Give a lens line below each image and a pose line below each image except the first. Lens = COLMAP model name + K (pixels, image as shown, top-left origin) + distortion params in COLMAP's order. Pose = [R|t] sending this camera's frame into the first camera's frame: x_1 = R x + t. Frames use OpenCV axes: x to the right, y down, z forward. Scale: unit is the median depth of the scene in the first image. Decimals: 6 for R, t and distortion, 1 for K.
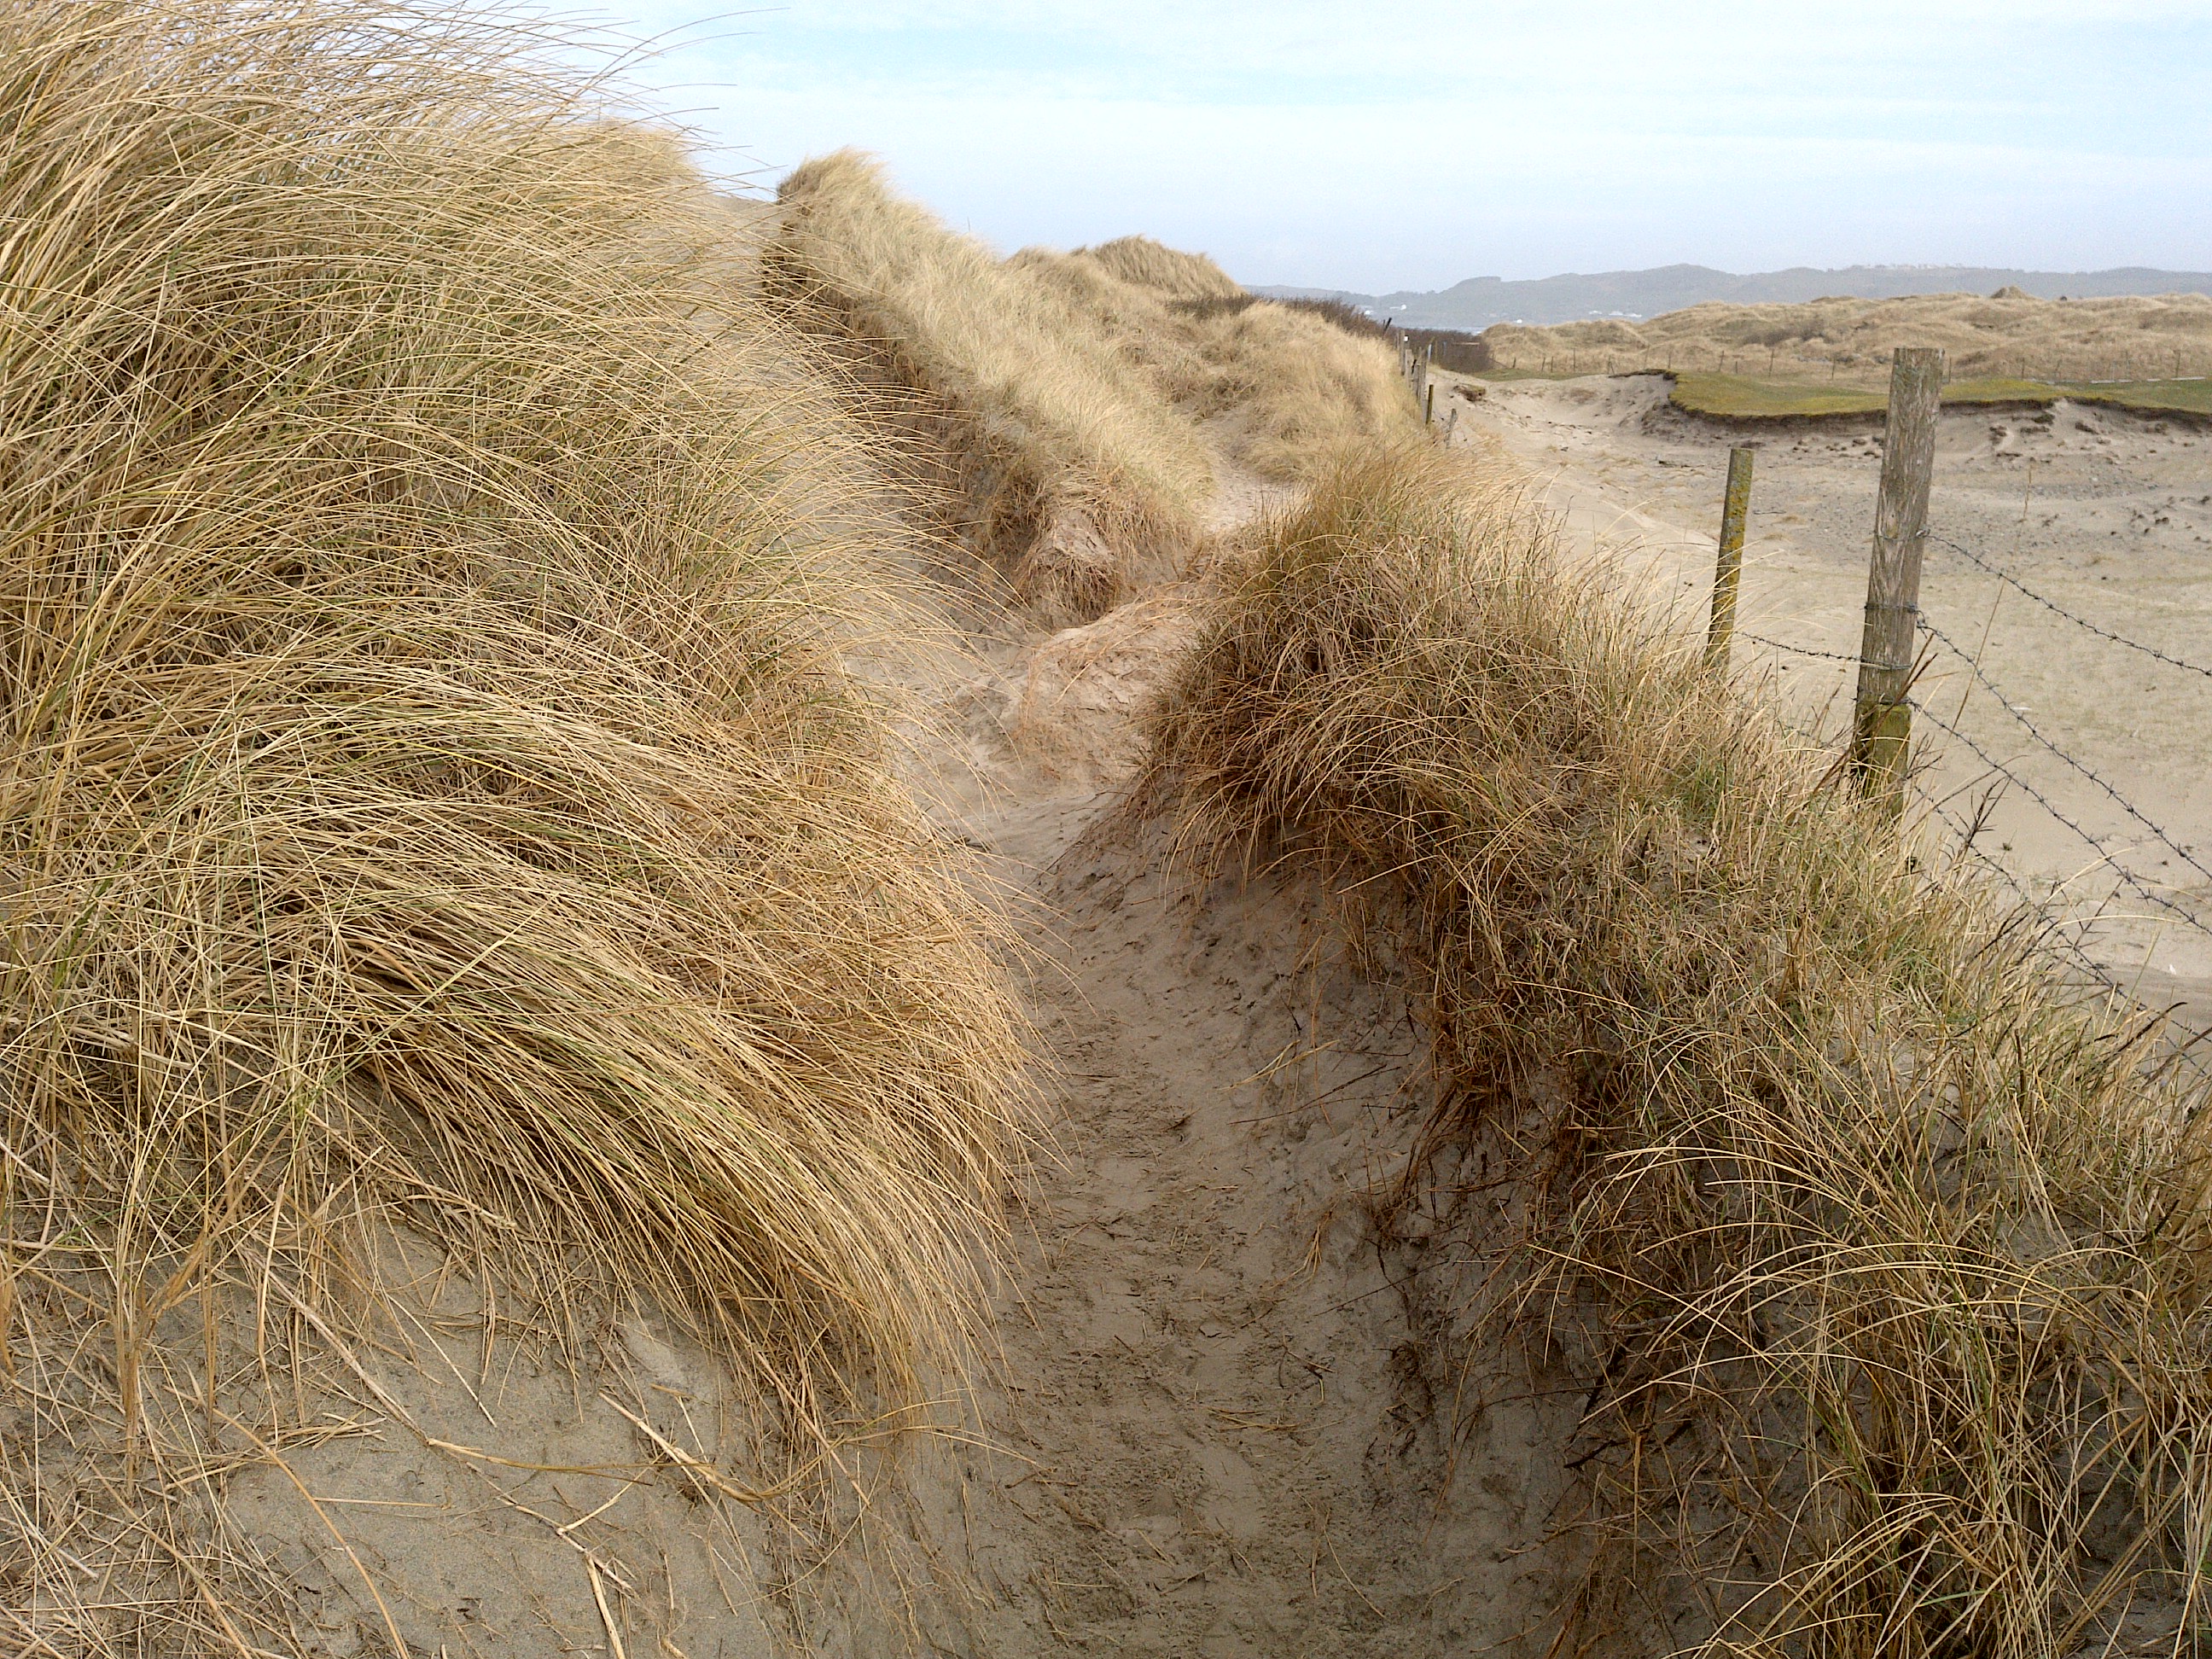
lens RADIAL K [[2004.5, 0, 1109.2], [0, 2004.5, 891.6], [0, 0, 1]] dist [0.078195, -0.143829]
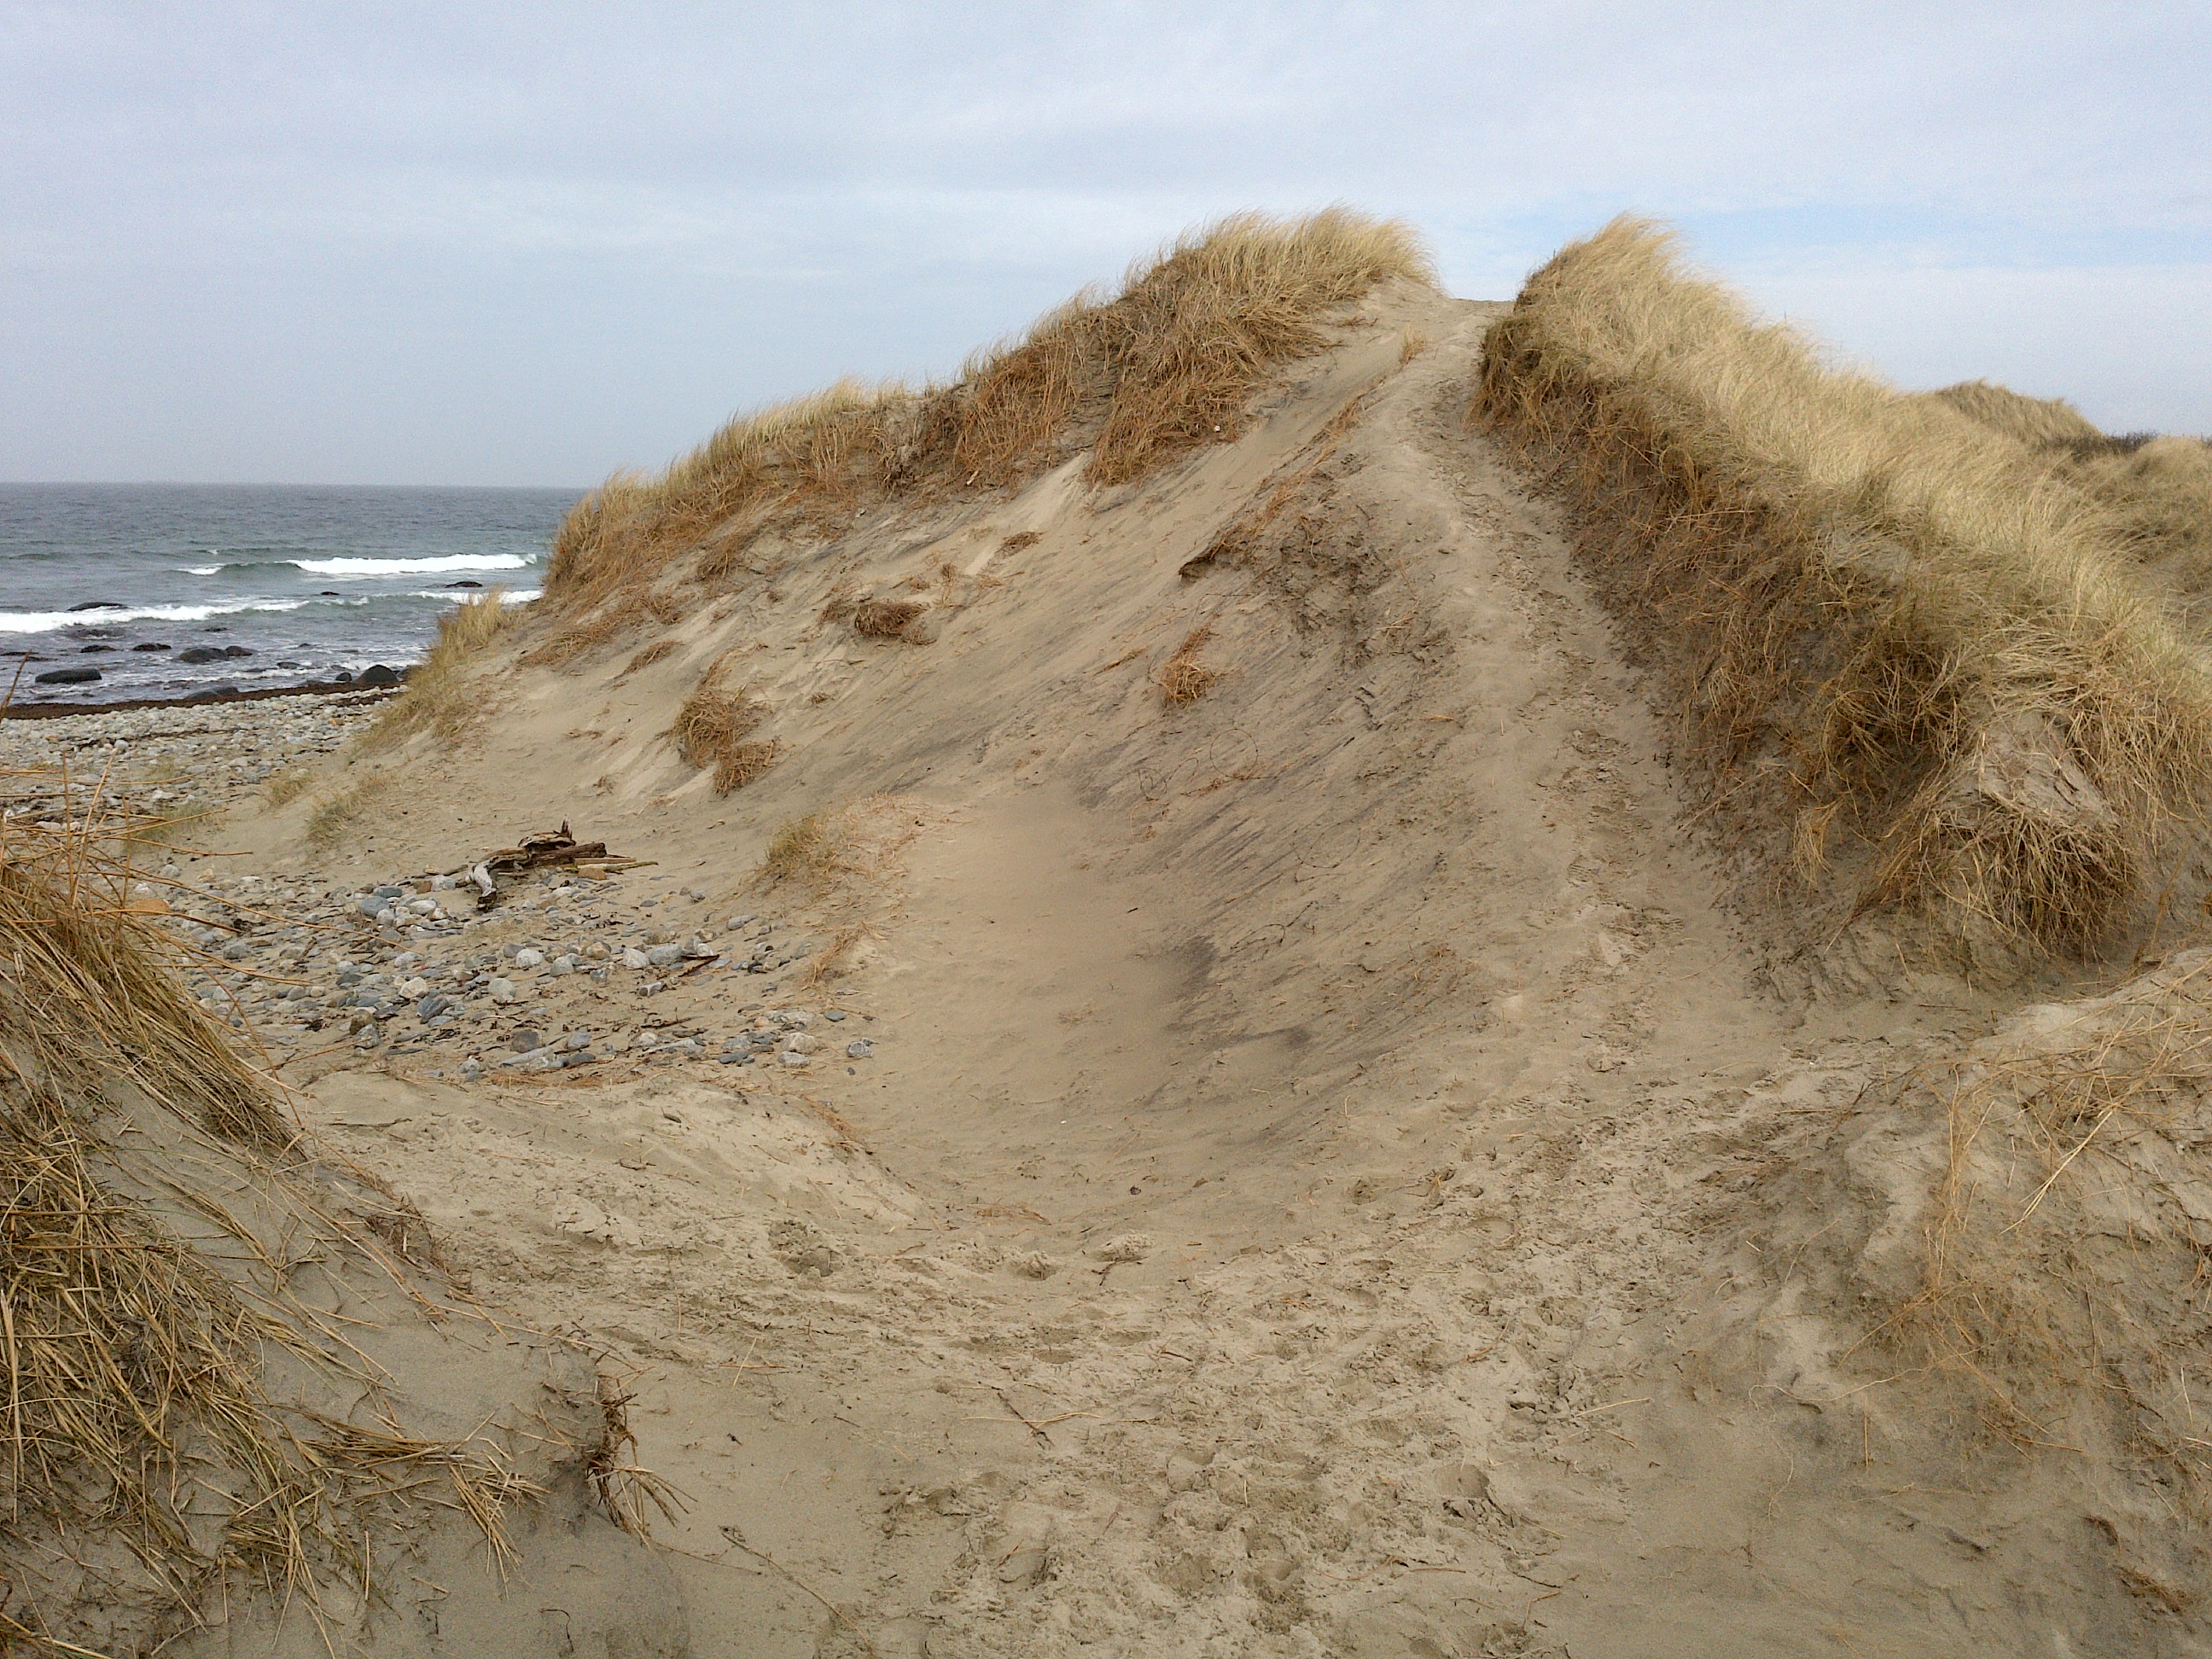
lens RADIAL K [[2004.5, 0, 1105.7], [0, 2004.5, 842.9], [0, 0, 1]] dist [0.078195, -0.143829]
pose [[0.930077, 0.048178, -0.364192, -0.020999], [-0.087310, 0.991947, -0.091750, -0.046851], [0.356839, 0.117132, 0.926793, 0.234697]]
